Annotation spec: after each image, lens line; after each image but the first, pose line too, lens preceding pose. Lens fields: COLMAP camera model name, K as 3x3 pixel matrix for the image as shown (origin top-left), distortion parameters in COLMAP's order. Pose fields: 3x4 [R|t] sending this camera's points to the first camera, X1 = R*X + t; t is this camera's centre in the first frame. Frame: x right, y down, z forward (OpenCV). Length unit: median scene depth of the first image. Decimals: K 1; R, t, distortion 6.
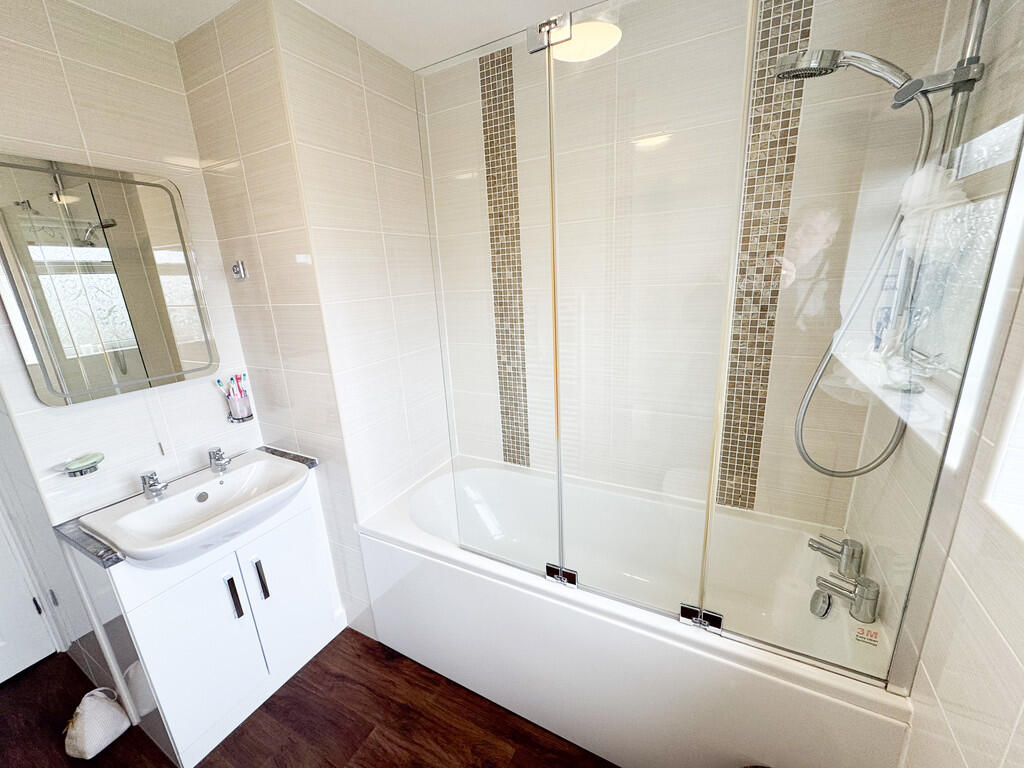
lens RADIAL K [[408.4, 0, 511.0], [0, 408.4, 383.7], [0, 0, 1]] dist [-0.000146, -0.000003]
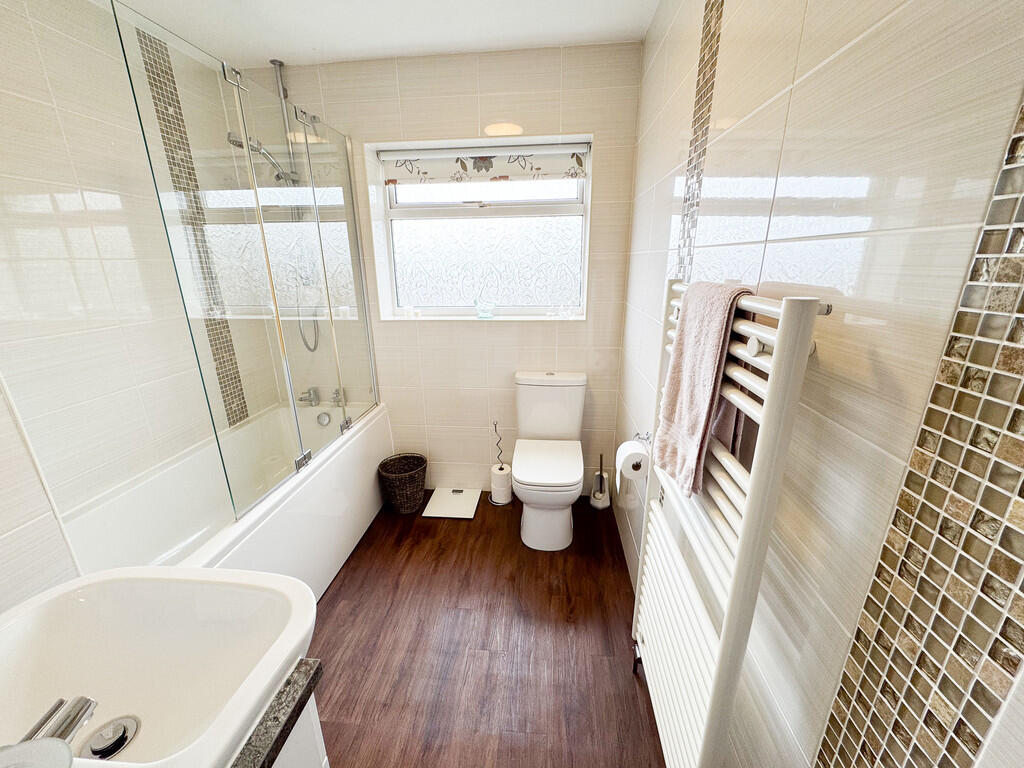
lens RADIAL K [[408.4, 0, 511.6], [0, 408.4, 386.0], [0, 0, 1]] dist [-0.000146, -0.000003]
pose [[-0.385285, -0.222242, 0.895636, -1.123002], [0.271577, 0.900276, 0.340221, -0.037372], [-0.881931, 0.374316, -0.286507, 0.566848]]
